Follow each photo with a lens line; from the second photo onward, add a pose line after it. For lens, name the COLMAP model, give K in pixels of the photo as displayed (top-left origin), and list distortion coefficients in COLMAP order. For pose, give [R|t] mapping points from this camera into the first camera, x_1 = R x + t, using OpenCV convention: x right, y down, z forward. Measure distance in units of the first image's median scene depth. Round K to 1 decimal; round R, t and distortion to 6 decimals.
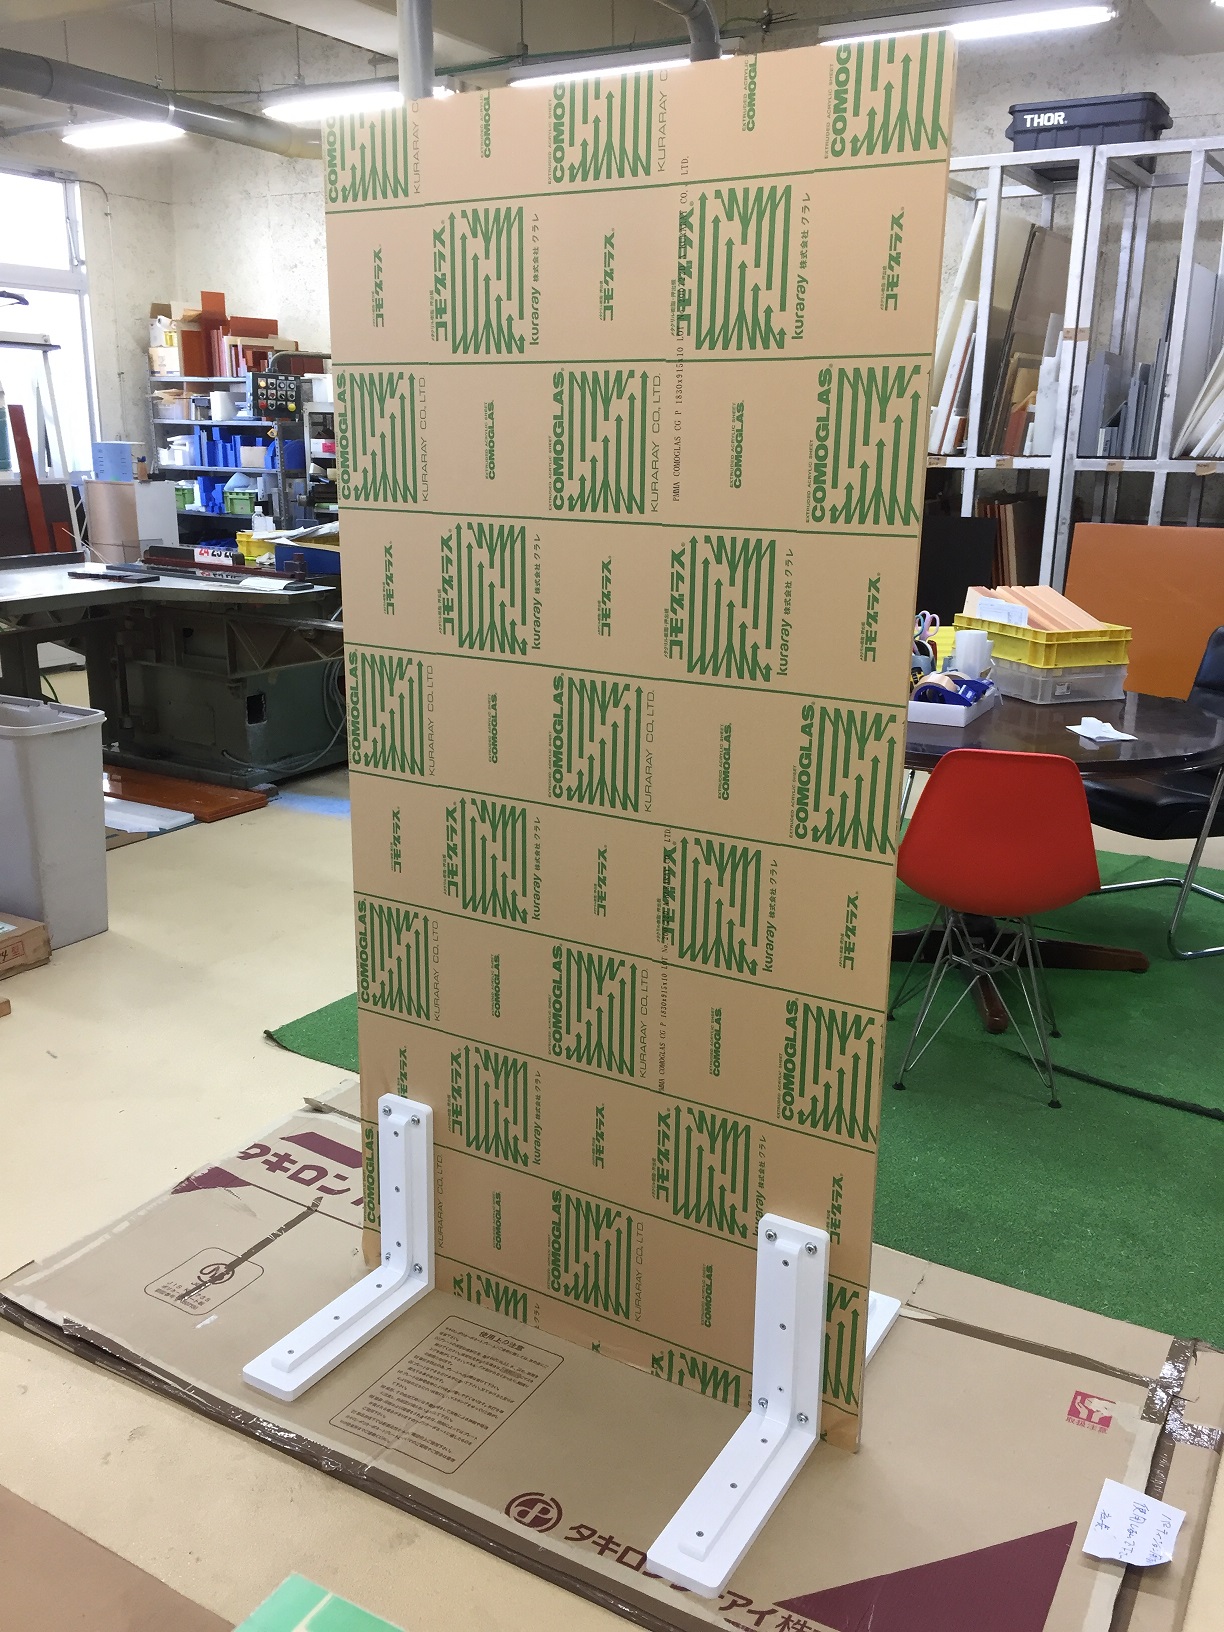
lens RADIAL K [[1389.1, 0, 612.0], [0, 1389.1, 816.0], [0, 0, 1]] dist [0.018850, -0.046857]
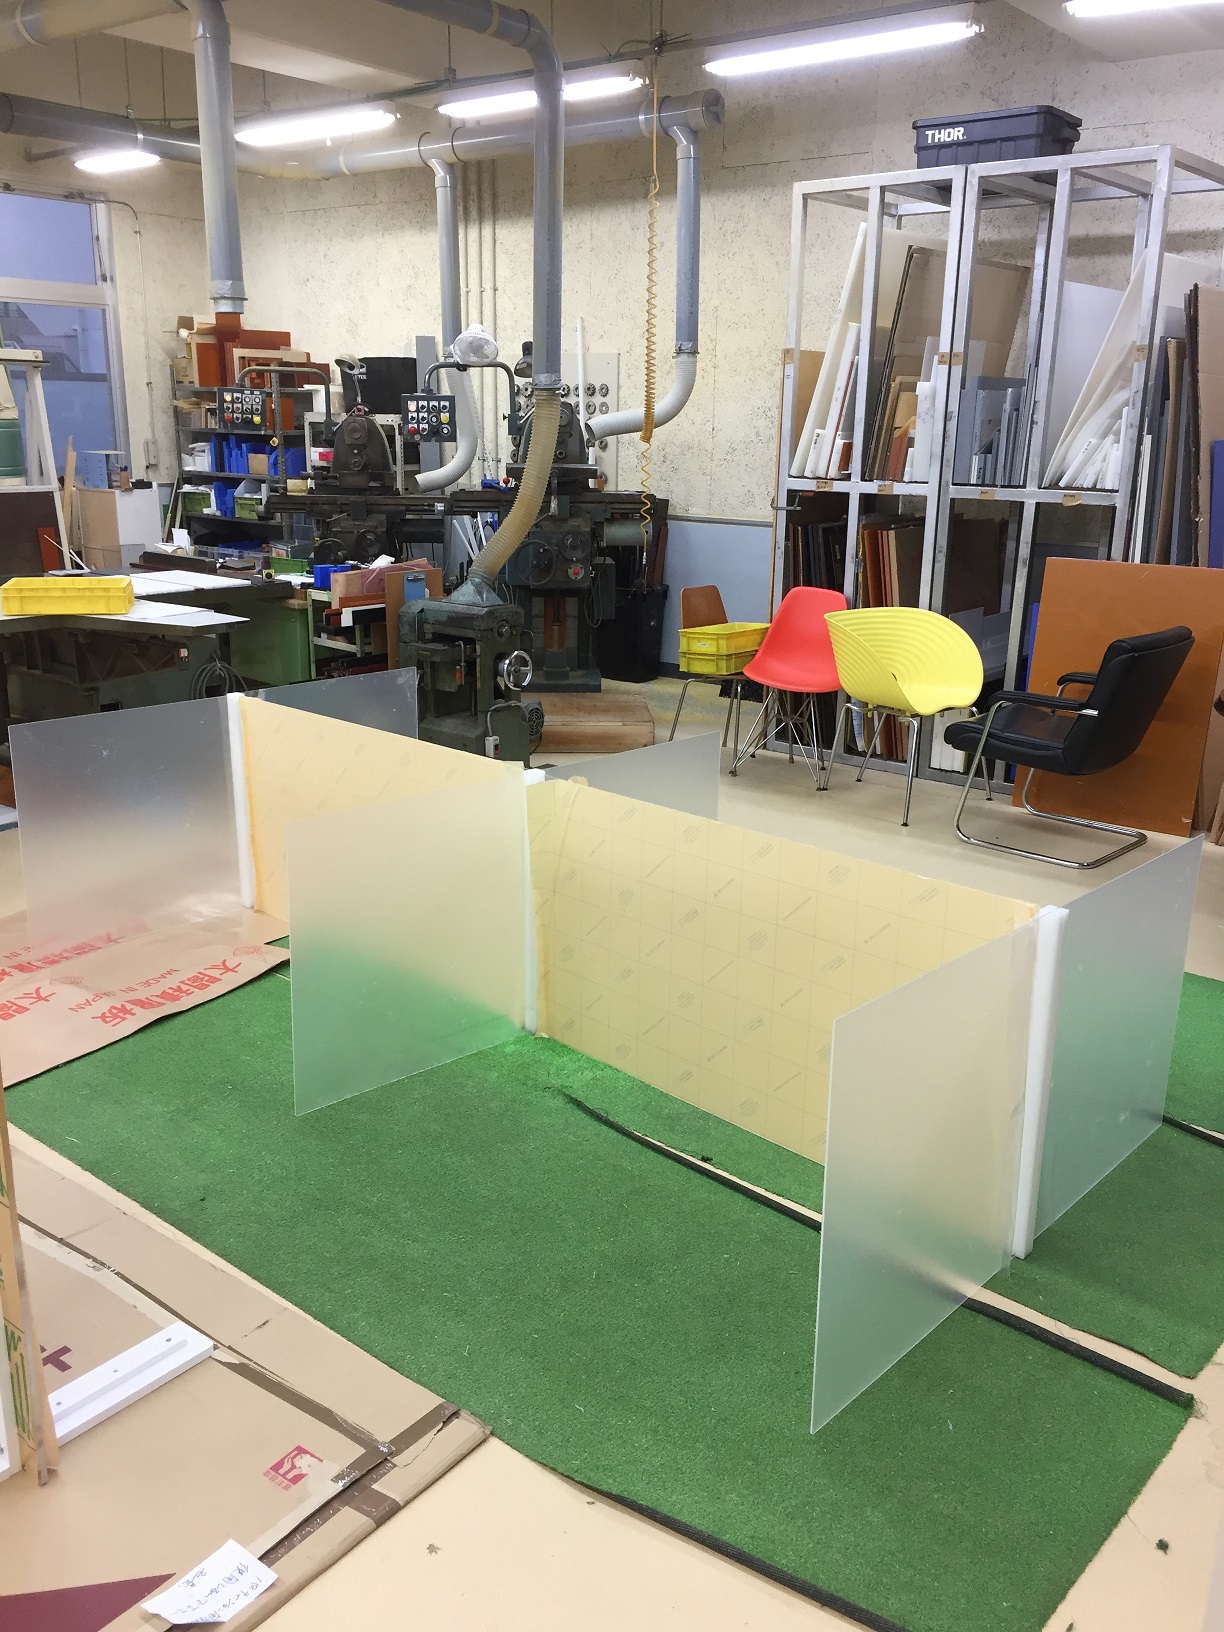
lens RADIAL K [[1388.0, 0, 612.0], [0, 1388.0, 816.0], [0, 0, 1]] dist [-0.003809, -0.002590]
pose [[0.990497, 0.043751, -0.130388, 0.227931], [-0.042879, 0.999035, 0.009490, -0.024513], [0.130677, -0.003809, 0.991418, 0.006676]]
